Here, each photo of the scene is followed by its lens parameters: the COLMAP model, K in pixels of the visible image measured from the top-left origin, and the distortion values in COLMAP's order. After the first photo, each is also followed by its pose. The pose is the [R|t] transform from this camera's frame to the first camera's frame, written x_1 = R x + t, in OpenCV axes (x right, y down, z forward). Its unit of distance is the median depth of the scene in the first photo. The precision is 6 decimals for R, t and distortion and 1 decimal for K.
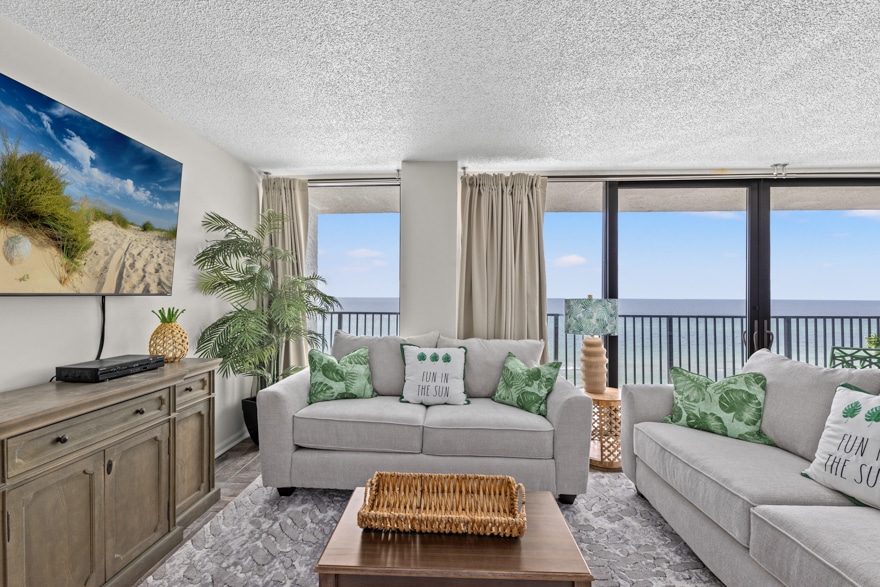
lens RADIAL K [[362.6, 0, 438.7], [0, 362.6, 294.8], [0, 0, 1]] dist [0.013837, -0.000709]
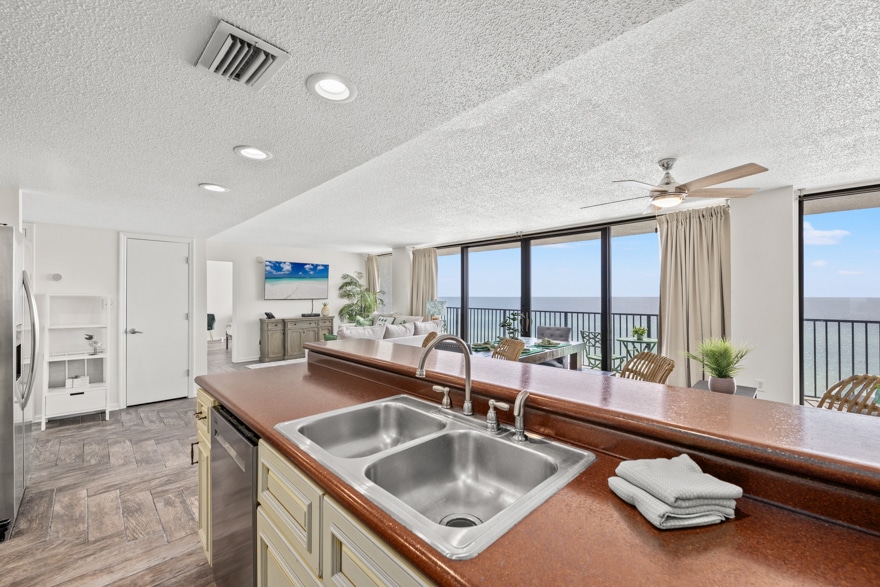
lens RADIAL K [[362.6, 0, 440.4], [0, 362.6, 293.9], [0, 0, 1]] dist [0.013837, -0.000709]
pose [[0.731837, -0.005397, -0.681459, 2.235085], [0.008353, 0.999965, 0.001051, -0.038563], [0.681429, -0.006462, 0.731856, -0.807961]]
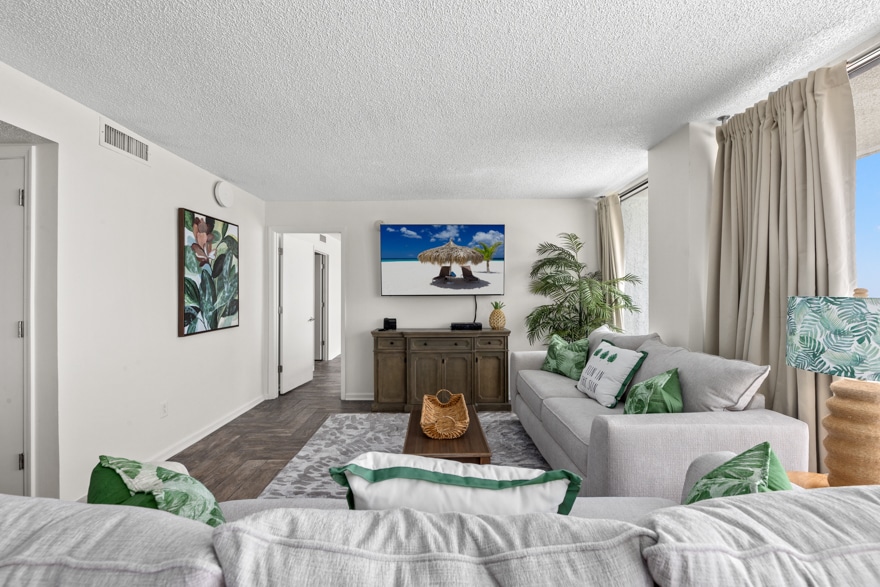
lens RADIAL K [[362.6, 0, 440.8], [0, 362.6, 291.5], [0, 0, 1]] dist [0.013837, -0.000709]
pose [[0.049027, -0.014649, -0.998690, 0.915333], [0.006007, 0.999879, -0.014371, 0.008035], [0.998779, -0.005294, 0.049109, 0.471761]]
